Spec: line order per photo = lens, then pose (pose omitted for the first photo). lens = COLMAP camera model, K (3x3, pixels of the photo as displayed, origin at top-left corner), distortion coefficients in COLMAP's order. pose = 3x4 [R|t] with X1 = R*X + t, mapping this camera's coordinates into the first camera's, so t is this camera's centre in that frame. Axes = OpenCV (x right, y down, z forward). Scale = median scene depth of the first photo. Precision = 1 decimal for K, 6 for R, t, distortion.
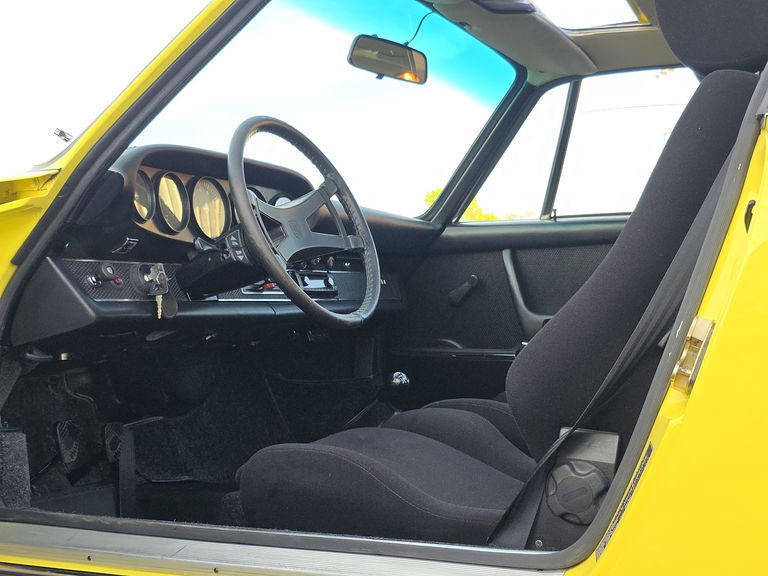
lens RADIAL K [[1038.5, 0, 384.0], [0, 1038.5, 288.0], [0, 0, 1]] dist [0.120360, -0.057264]
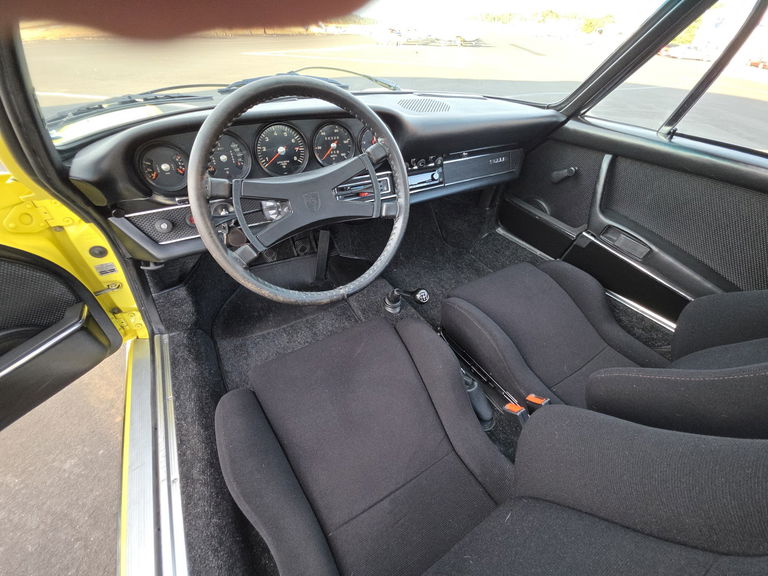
lens RADIAL K [[305.9, 0, 384.0], [0, 305.9, 288.0], [0, 0, 1]] dist [0.001842, -0.005833]
pose [[0.830919, 0.382766, -0.403813, 0.127533], [-0.034398, 0.759718, 0.649342, -0.173923], [0.555330, -0.525660, 0.644430, 0.674164]]
